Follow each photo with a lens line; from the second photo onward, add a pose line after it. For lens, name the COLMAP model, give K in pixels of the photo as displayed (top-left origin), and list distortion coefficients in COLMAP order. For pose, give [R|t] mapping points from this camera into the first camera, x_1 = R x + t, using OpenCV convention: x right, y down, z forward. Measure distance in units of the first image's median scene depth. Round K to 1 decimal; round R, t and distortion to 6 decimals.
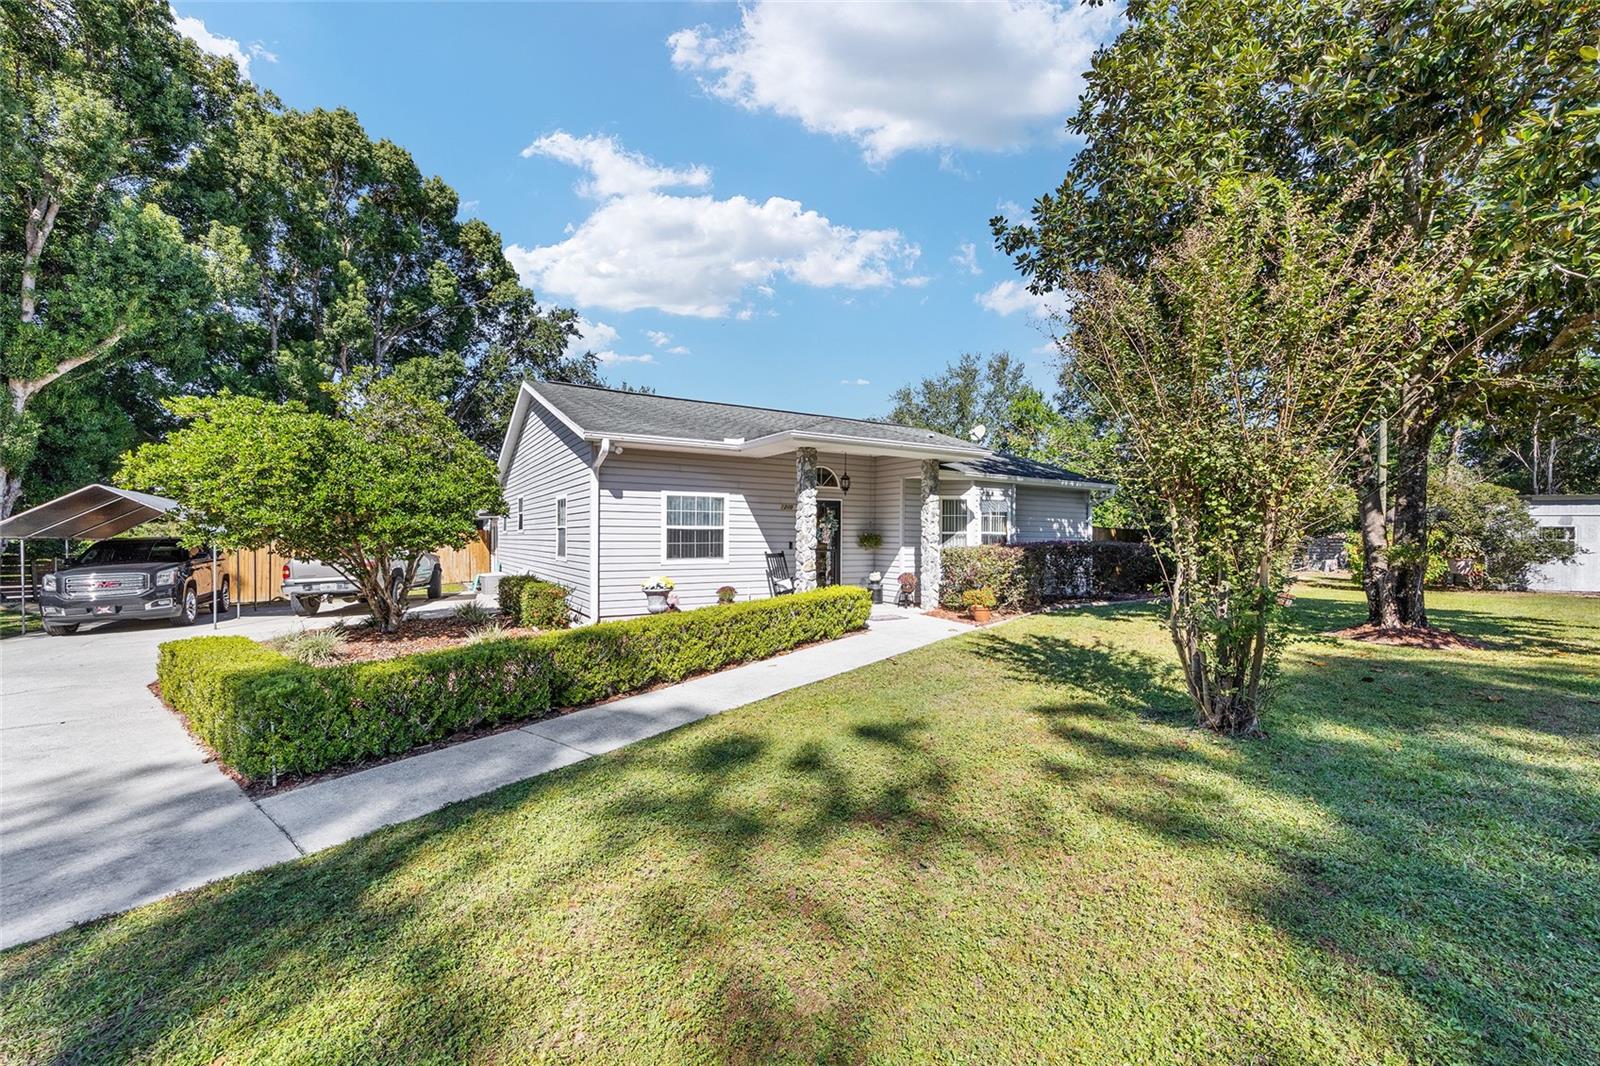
lens RADIAL K [[646.0, 0, 792.9], [0, 646.0, 536.9], [0, 0, 1]] dist [-0.002132, 0.000683]
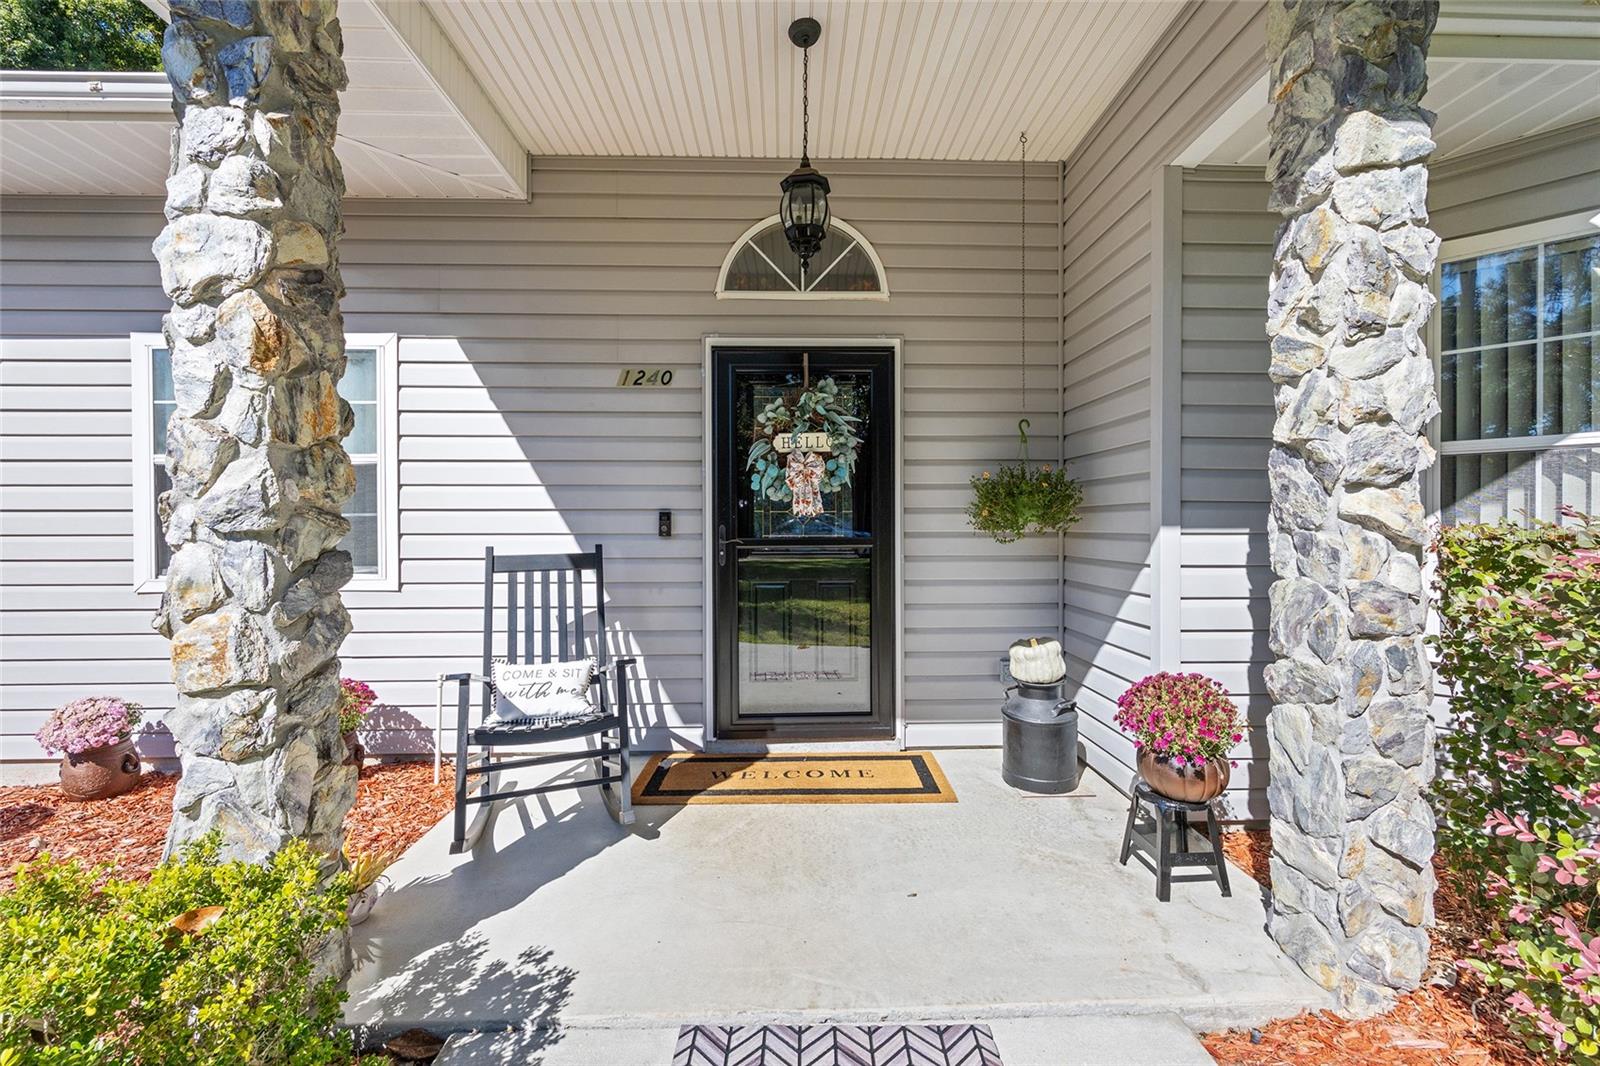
lens RADIAL K [[646.0, 0, 808.9], [0, 646.0, 529.3], [0, 0, 1]] dist [-0.002132, 0.000683]
pose [[0.869075, -0.006548, -0.494637, 0.171914], [0.008138, 0.999966, 0.001061, 0.015113], [0.494614, -0.004948, 0.869099, 0.782483]]
